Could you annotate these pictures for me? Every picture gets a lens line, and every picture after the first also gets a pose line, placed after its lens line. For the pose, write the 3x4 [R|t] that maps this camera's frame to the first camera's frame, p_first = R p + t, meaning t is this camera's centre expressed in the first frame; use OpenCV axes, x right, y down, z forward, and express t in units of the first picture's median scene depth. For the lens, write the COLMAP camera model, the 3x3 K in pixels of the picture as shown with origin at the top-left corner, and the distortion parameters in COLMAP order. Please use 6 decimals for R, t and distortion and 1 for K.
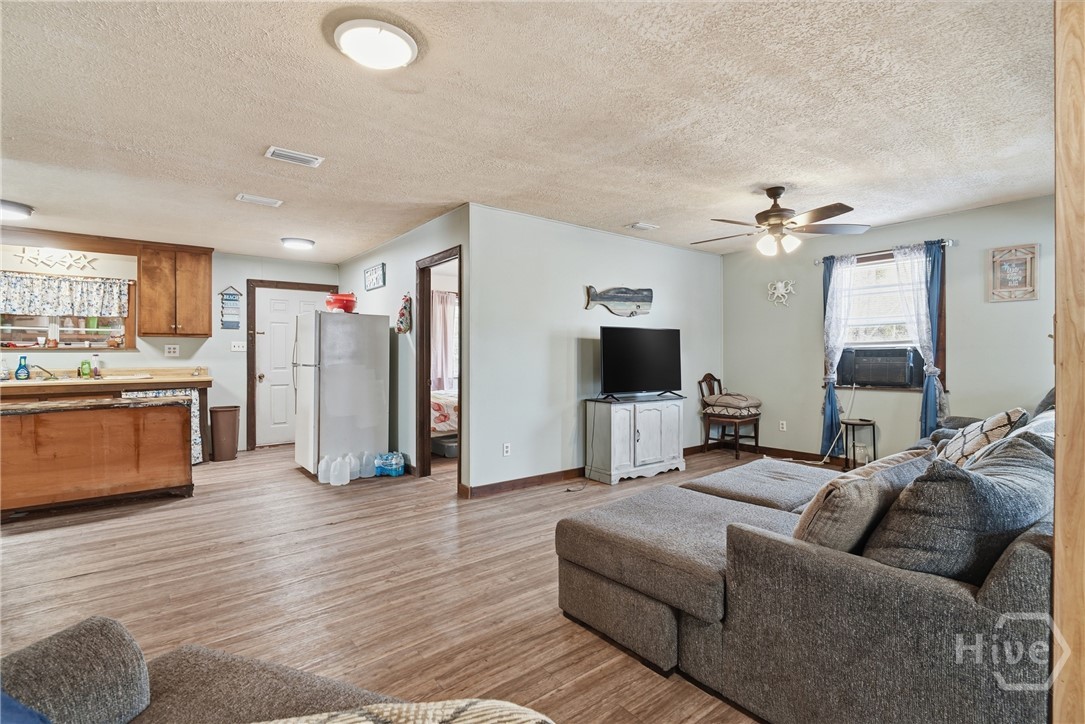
lens RADIAL K [[508.3, 0, 545.4], [0, 508.3, 356.6], [0, 0, 1]] dist [-0.000596, -0.000672]
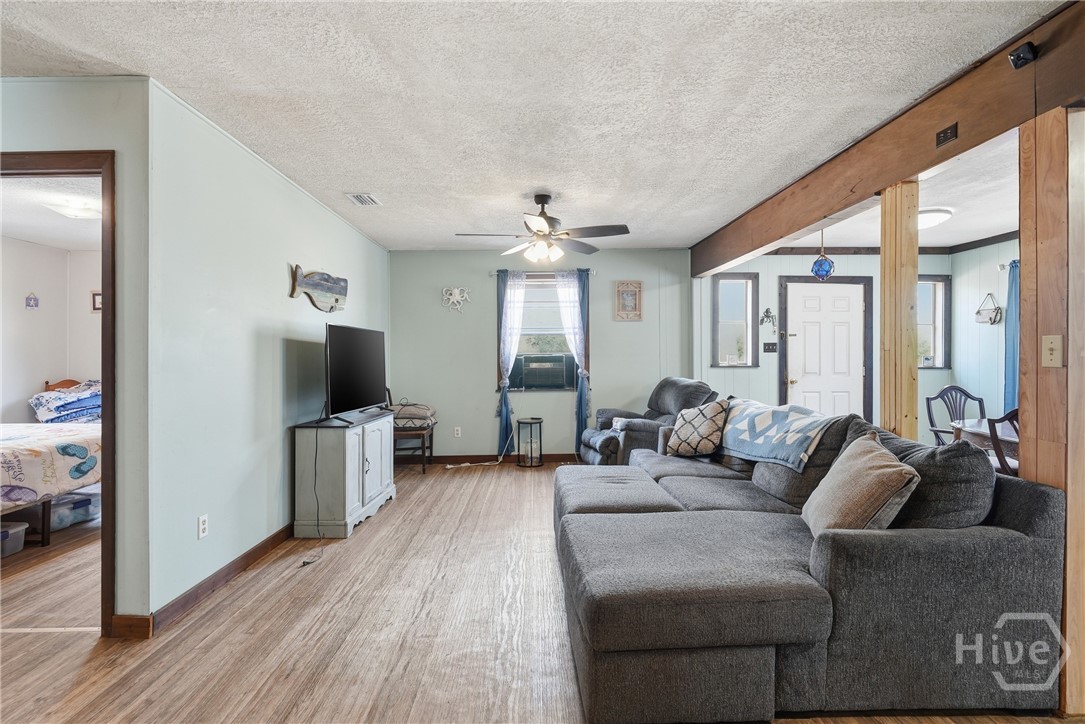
lens RADIAL K [[512.0, 0, 545.4], [0, 512.0, 359.0], [0, 0, 1]] dist [-0.000357, -0.000614]
pose [[0.608956, -0.002193, 0.793201, -0.260114], [0.007925, 0.999963, -0.003319, -0.003431], [-0.793164, 0.008308, 0.608951, 0.283220]]
